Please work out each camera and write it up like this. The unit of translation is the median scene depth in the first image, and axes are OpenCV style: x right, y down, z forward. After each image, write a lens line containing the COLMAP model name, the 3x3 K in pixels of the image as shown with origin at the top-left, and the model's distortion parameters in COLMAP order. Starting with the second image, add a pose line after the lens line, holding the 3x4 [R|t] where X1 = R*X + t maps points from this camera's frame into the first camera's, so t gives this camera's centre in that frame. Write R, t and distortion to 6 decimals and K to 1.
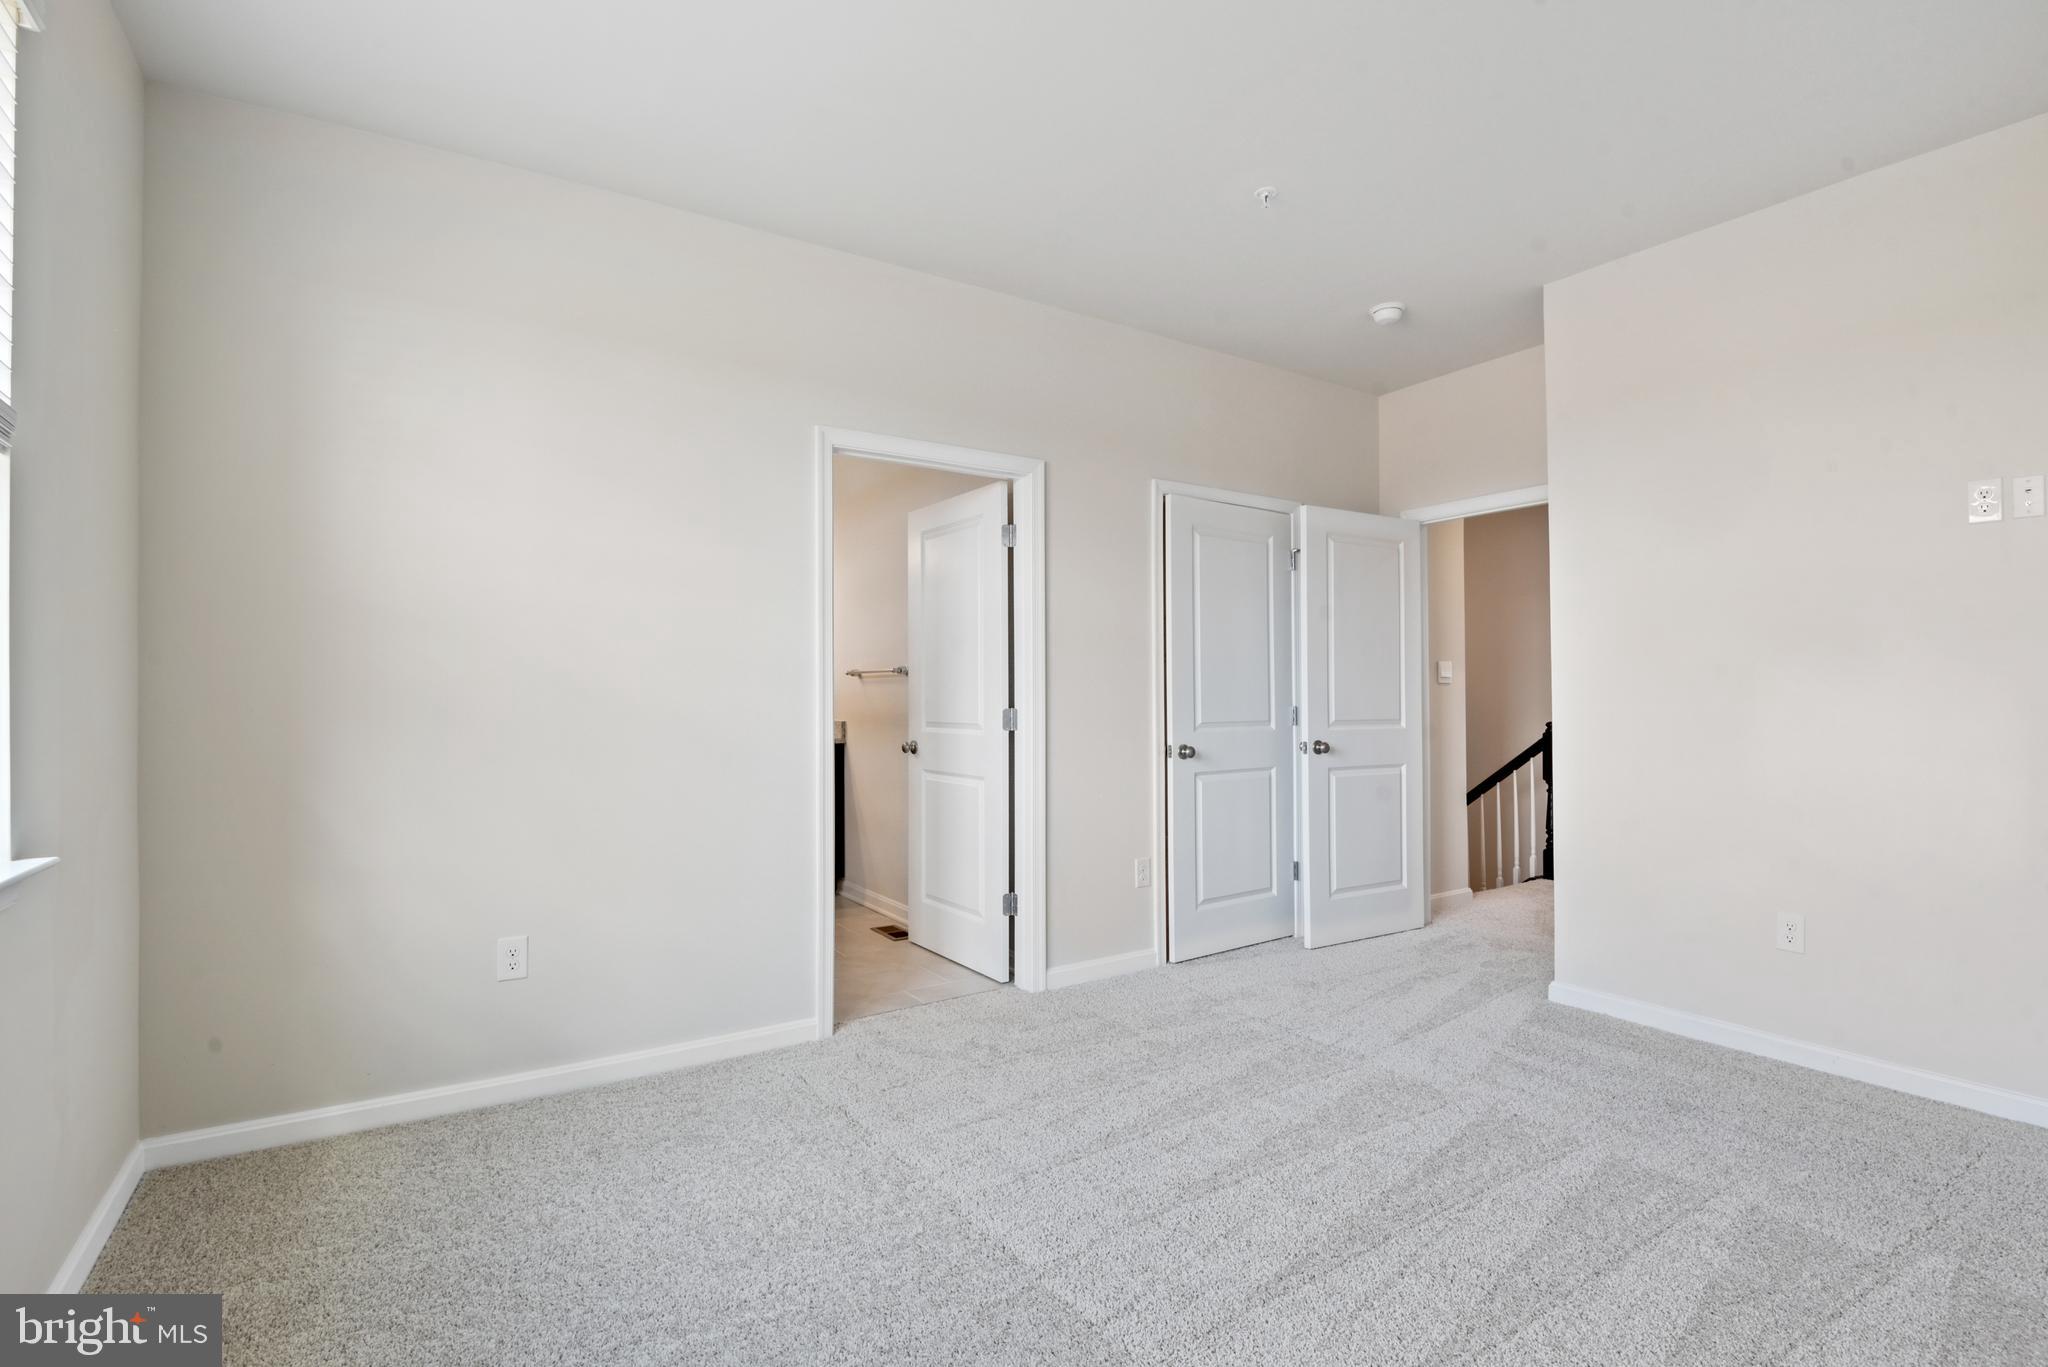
lens RADIAL K [[939.0, 0, 1012.4], [0, 939.0, 677.6], [0, 0, 1]] dist [-0.059470, -0.000132]
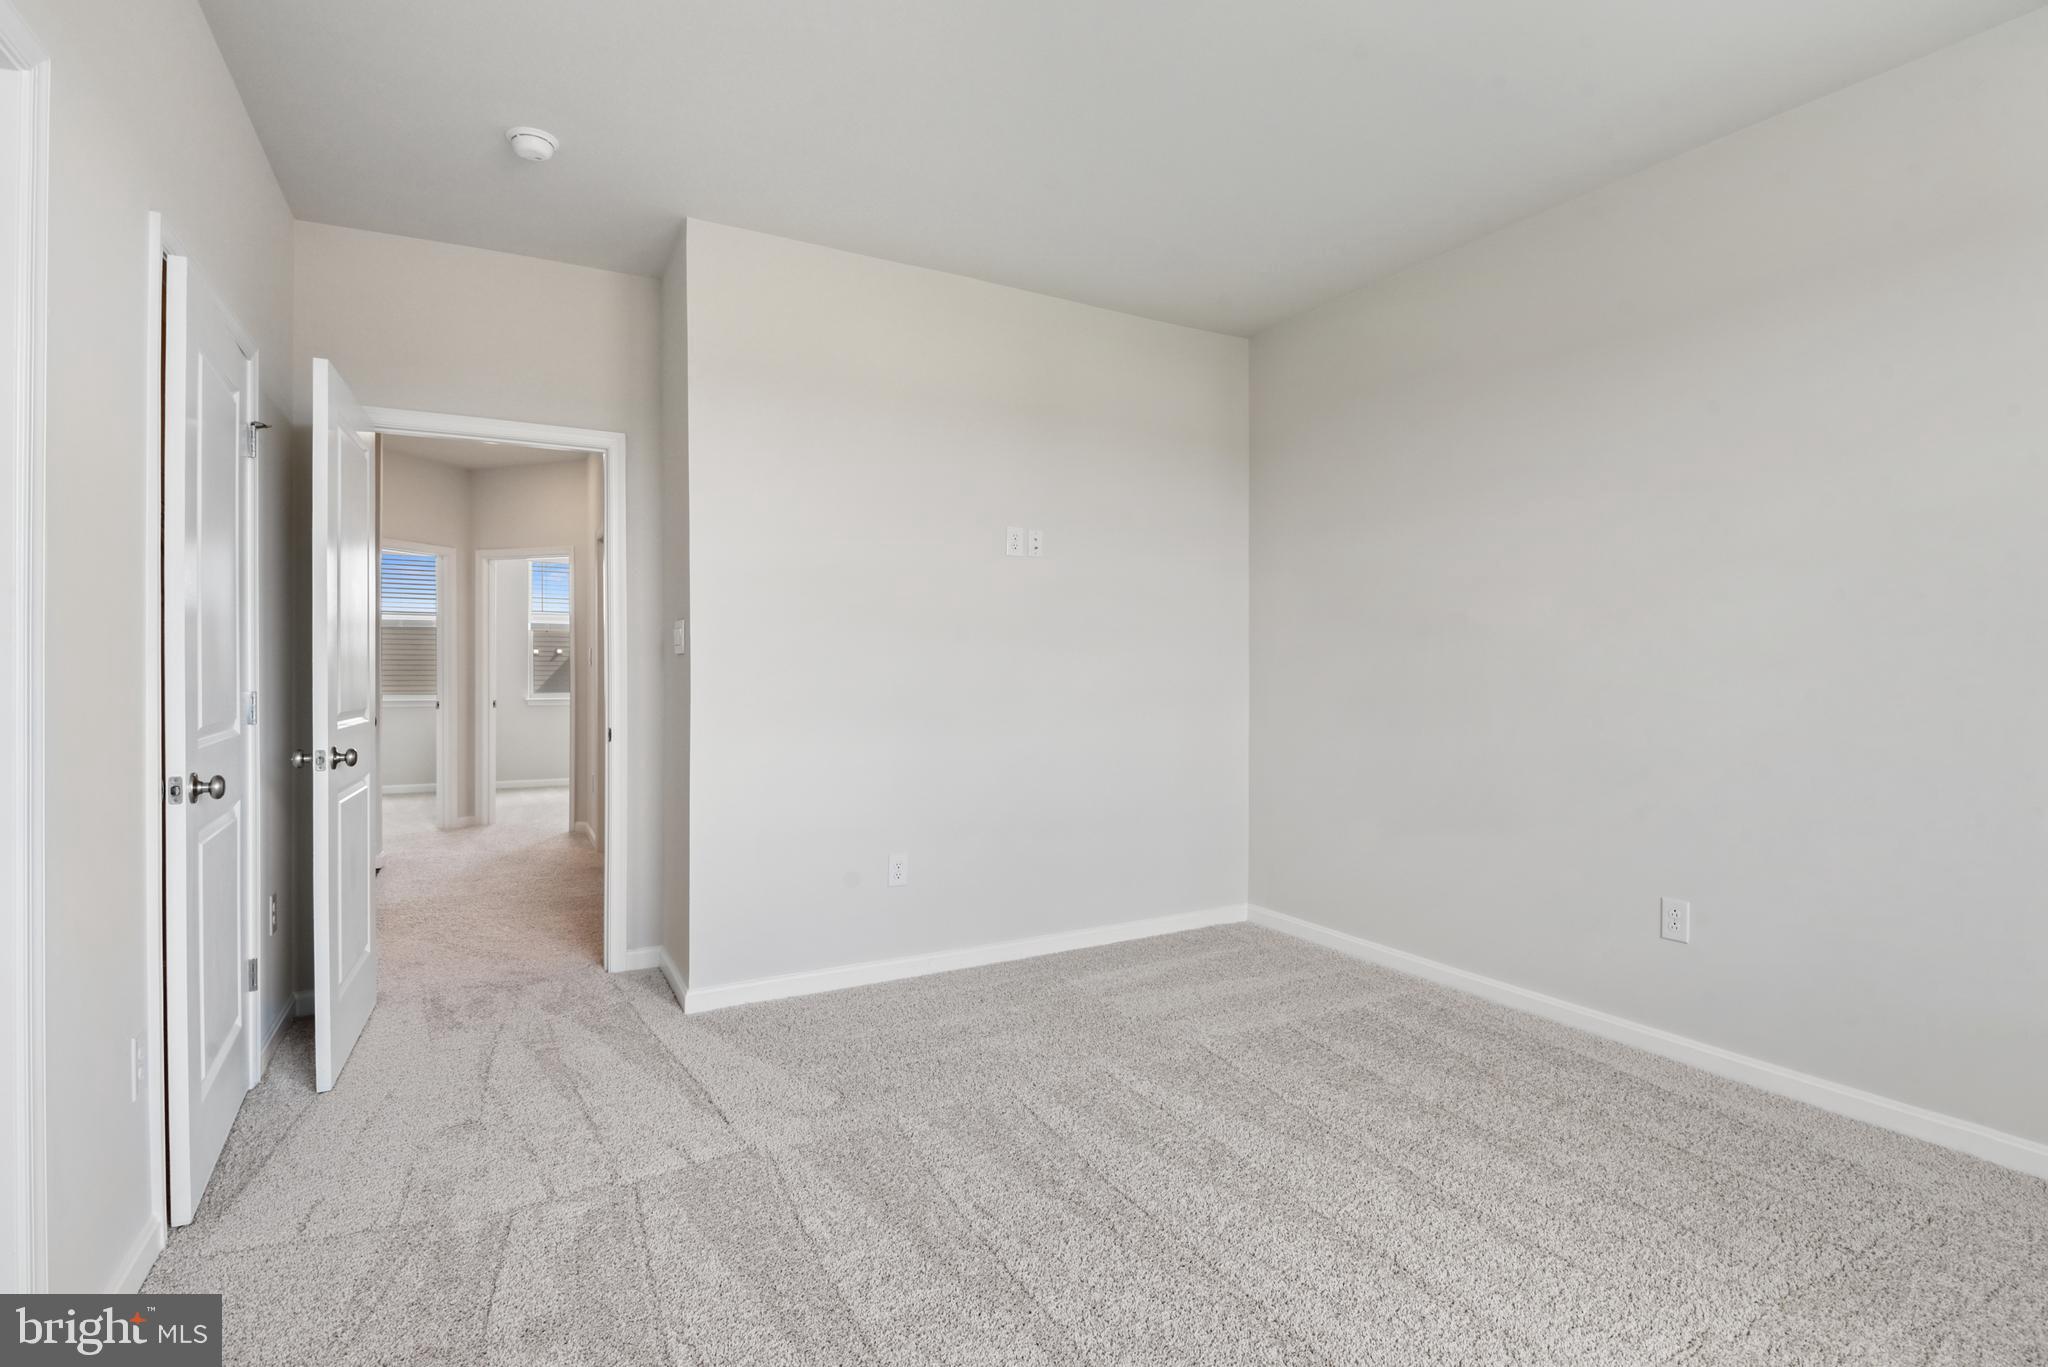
lens RADIAL K [[939.0, 0, 1012.4], [0, 939.0, 677.6], [0, 0, 1]] dist [-0.059470, -0.000132]
pose [[0.024318, -0.002075, 0.999702, -0.301792], [-0.017269, 0.999848, 0.002495, 0.014745], [-0.999555, -0.017325, 0.024279, 0.637581]]
